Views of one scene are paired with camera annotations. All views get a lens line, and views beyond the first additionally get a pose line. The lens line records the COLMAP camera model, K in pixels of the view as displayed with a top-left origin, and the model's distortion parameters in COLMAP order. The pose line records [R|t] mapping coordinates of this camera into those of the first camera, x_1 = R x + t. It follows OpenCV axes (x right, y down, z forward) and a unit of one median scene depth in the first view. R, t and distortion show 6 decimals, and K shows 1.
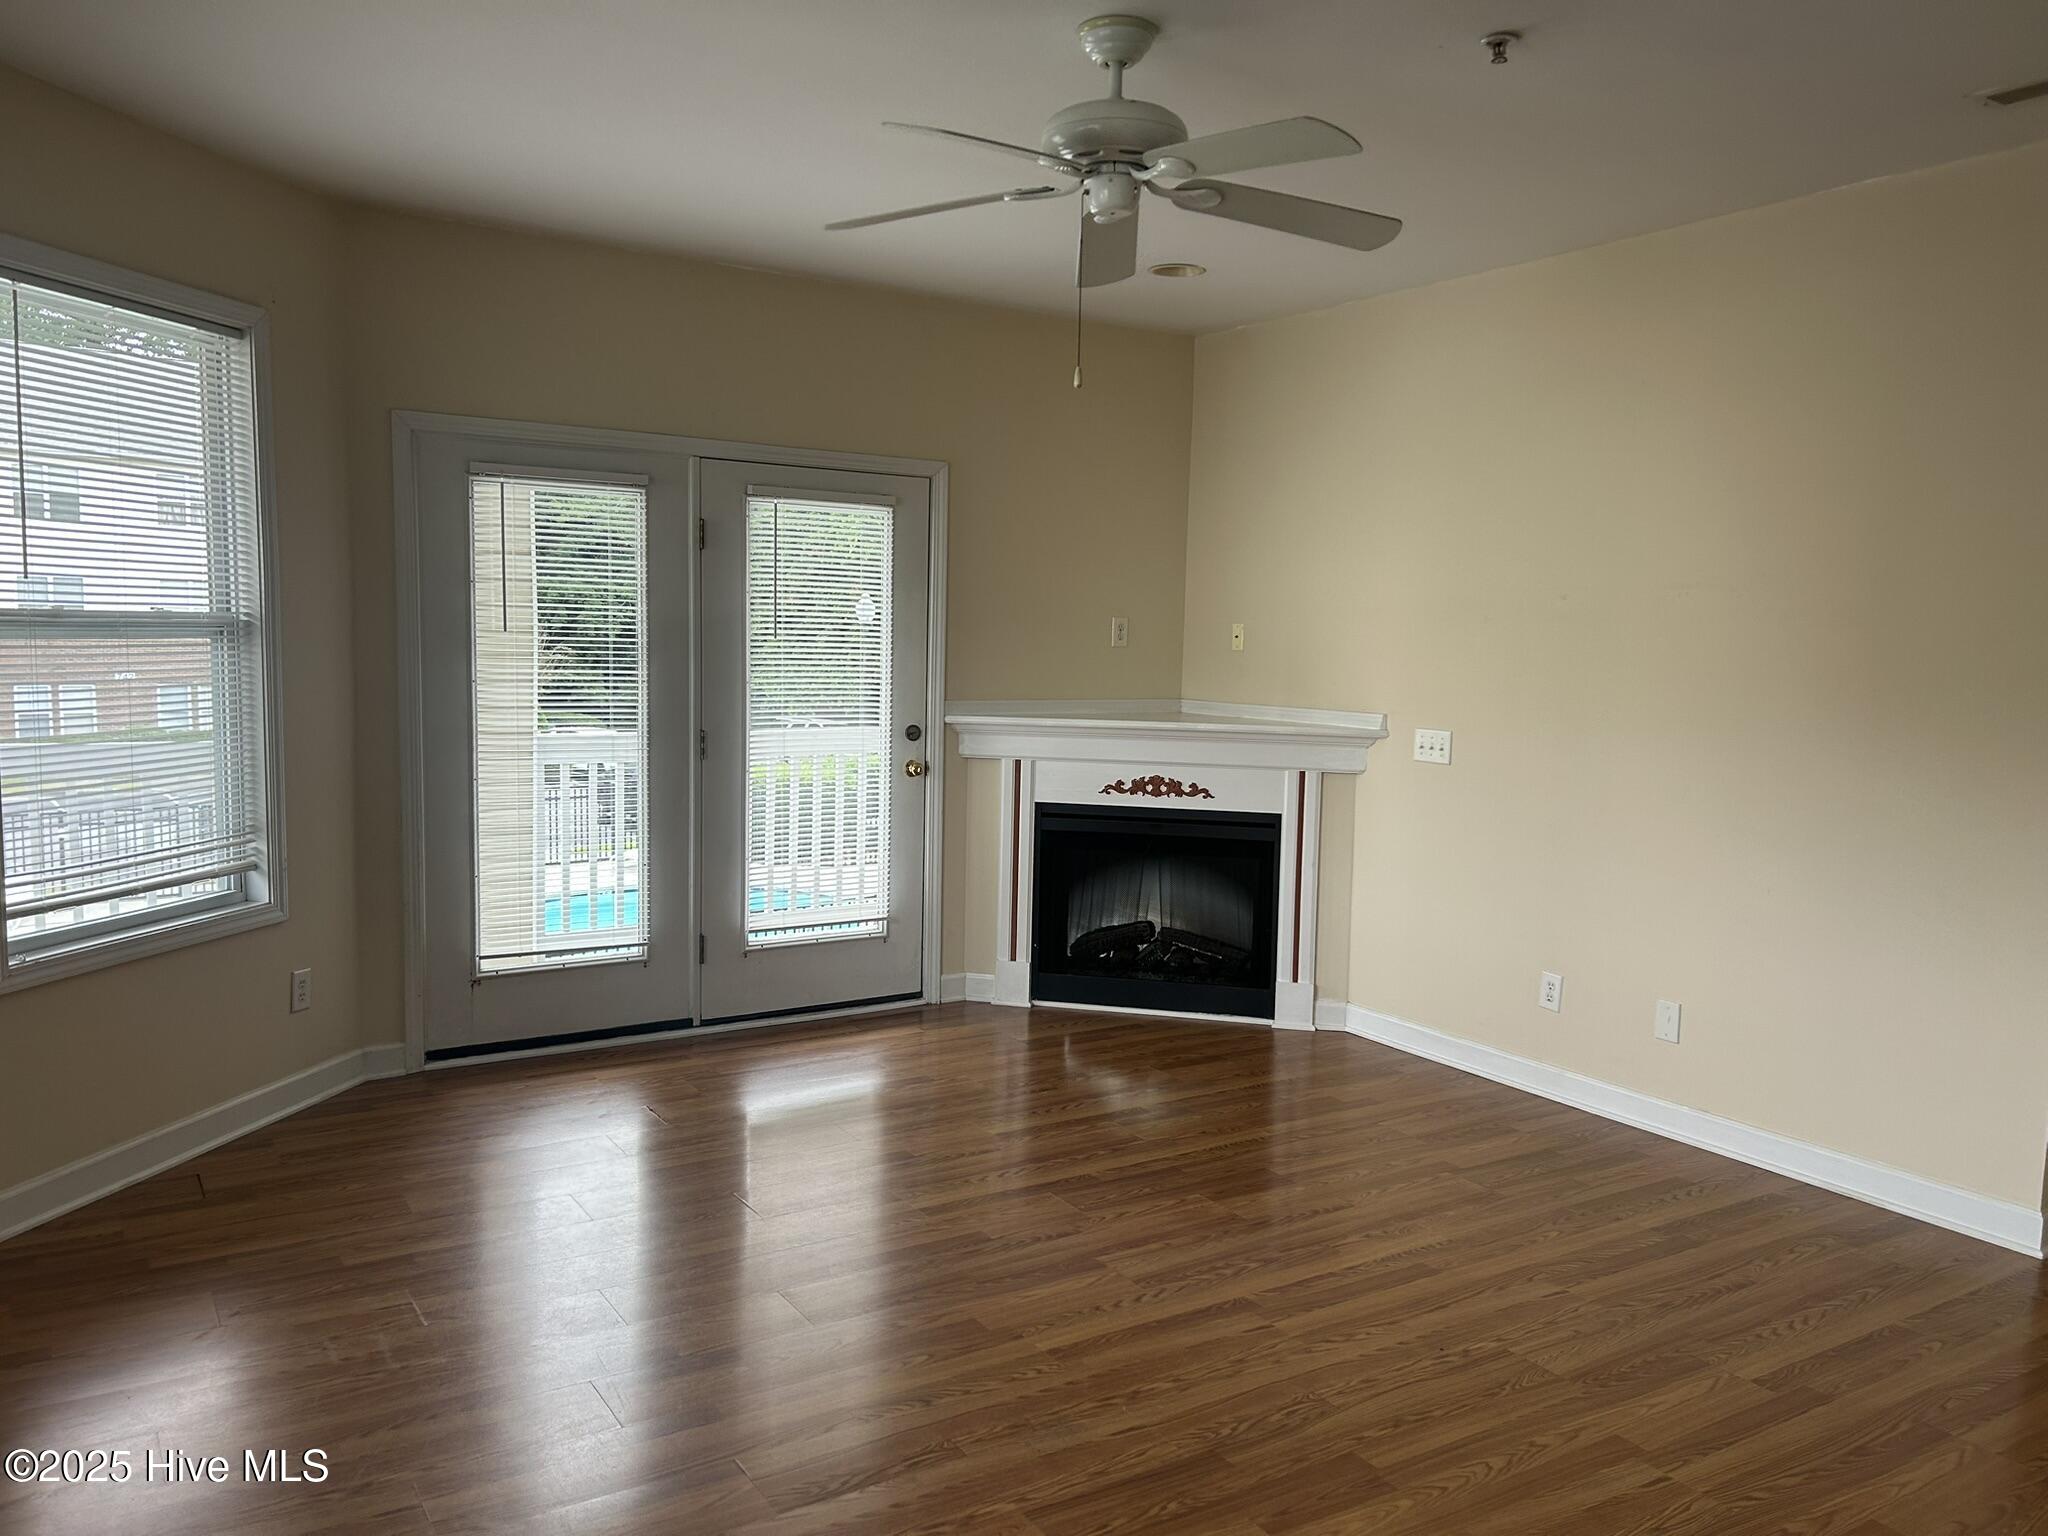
lens RADIAL K [[1522.8, 0, 1074.5], [0, 1522.8, 794.5], [0, 0, 1]] dist [0.019915, -0.029930]
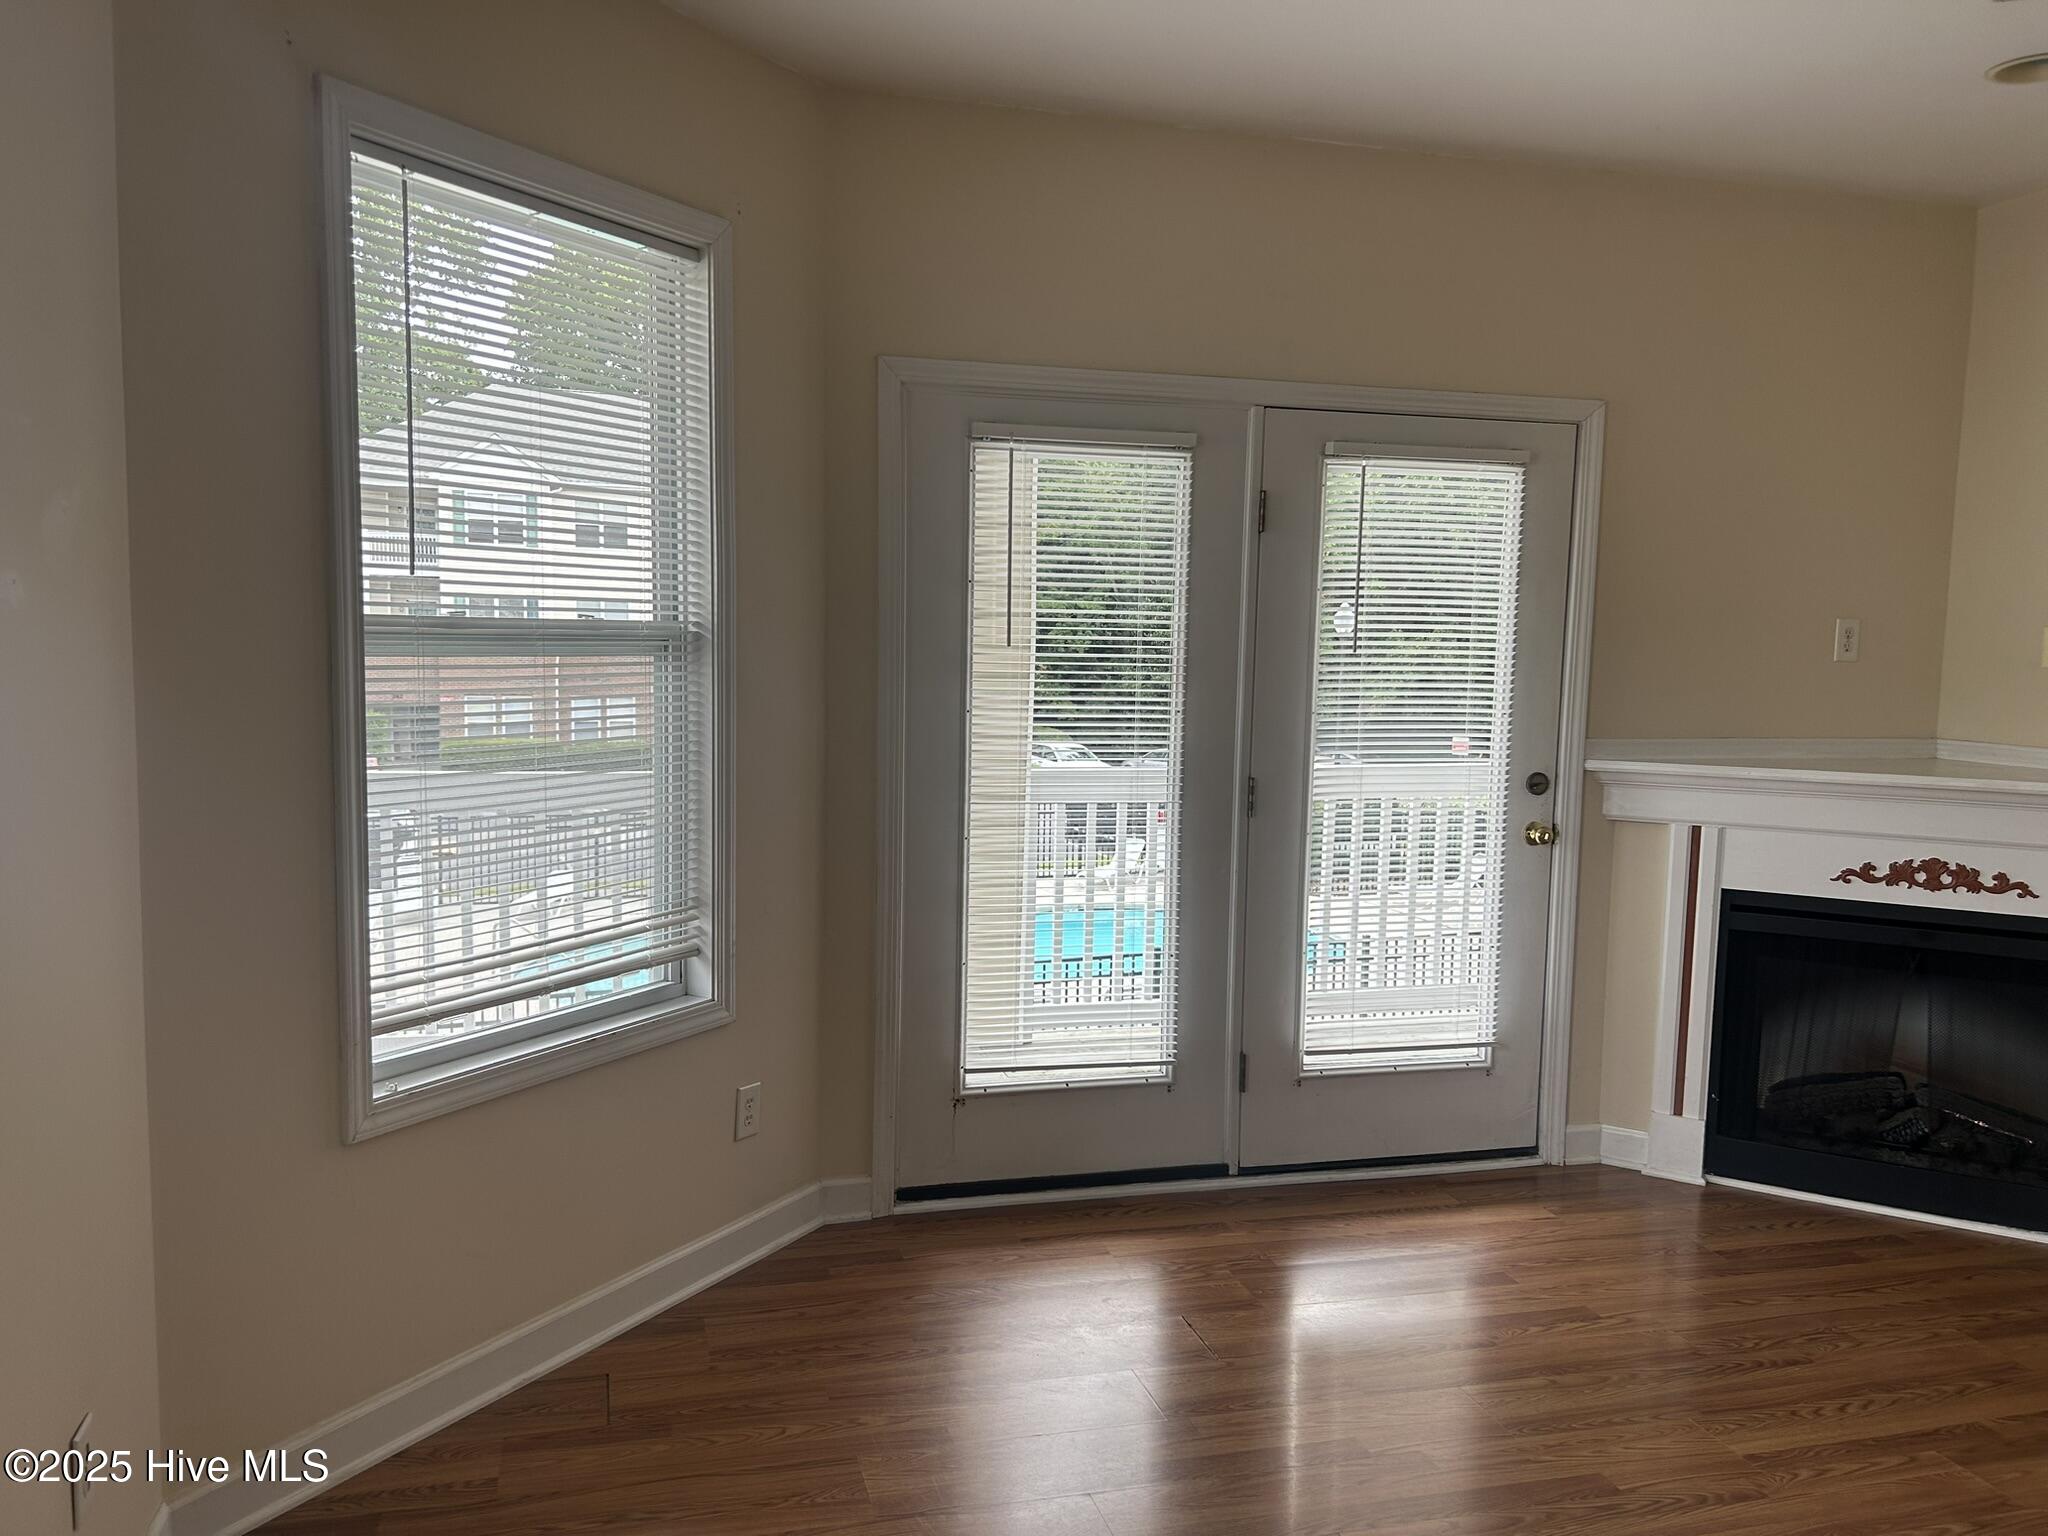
lens RADIAL K [[1522.8, 0, 1025.7], [0, 1522.8, 786.9], [0, 0, 1]] dist [0.019915, -0.029930]
pose [[0.946596, 0.022207, -0.321657, -0.112070], [-0.028104, 0.999511, -0.013700, -0.024707], [0.321196, 0.022008, 0.946757, 0.269170]]
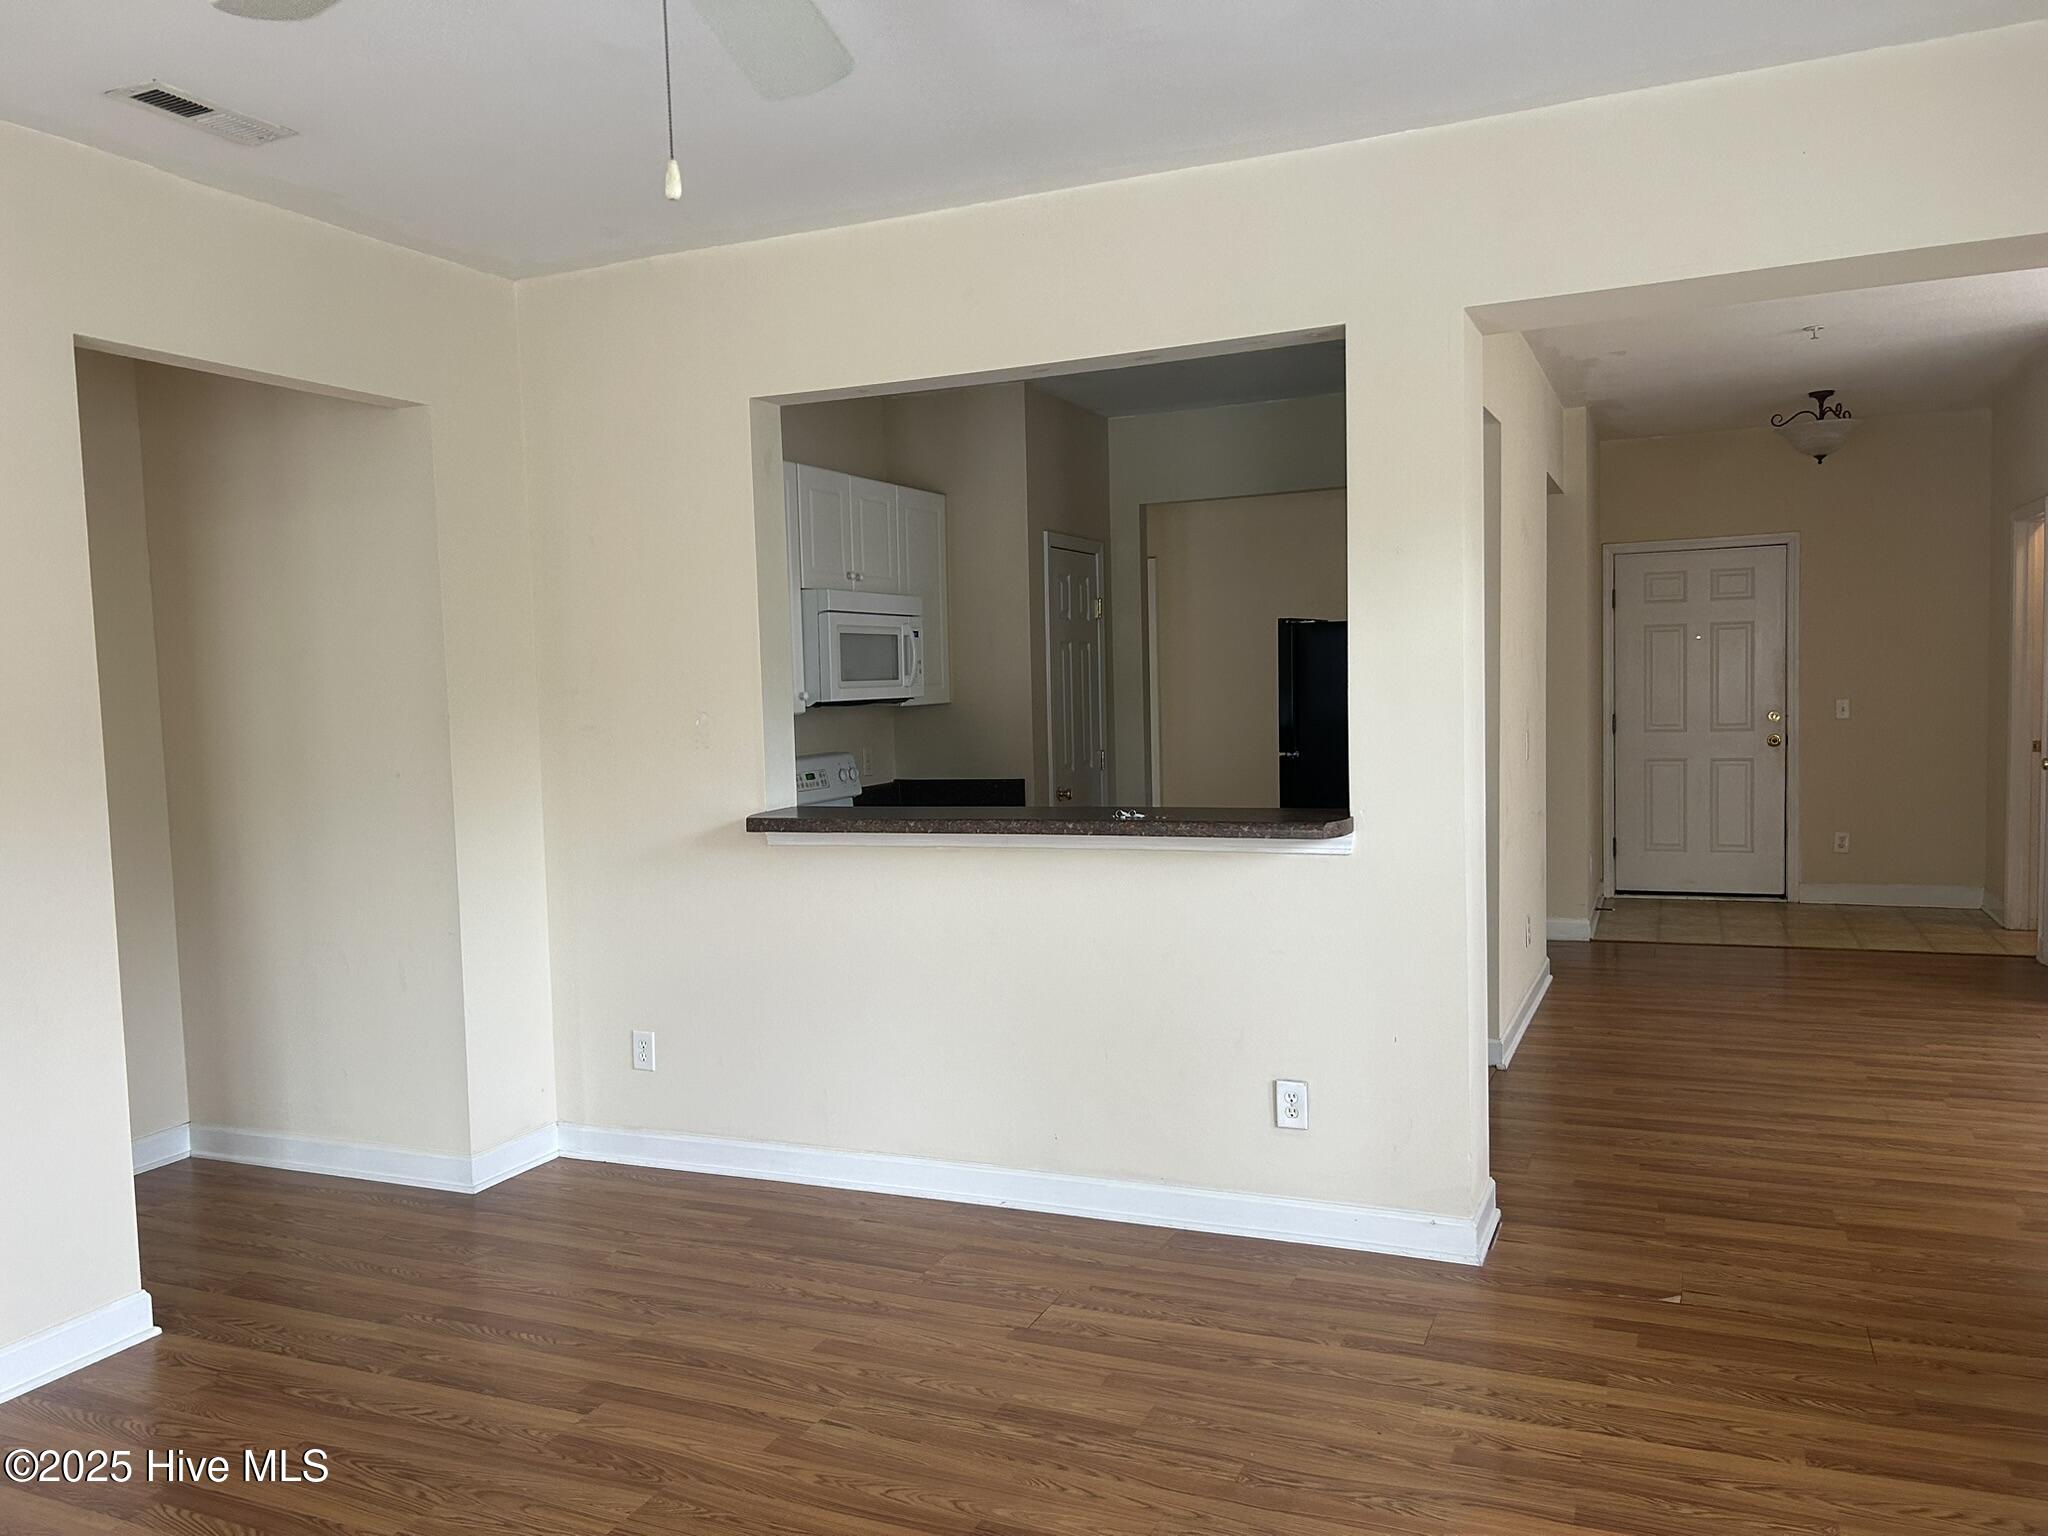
lens RADIAL K [[1522.8, 0, 1026.2], [0, 1522.8, 770.6], [0, 0, 1]] dist [0.019915, -0.029930]
pose [[-0.537453, -0.059412, 0.841198, -0.616113], [0.106259, 0.984793, 0.137444, -0.158423], [-0.836572, 0.163255, -0.522967, 1.435967]]
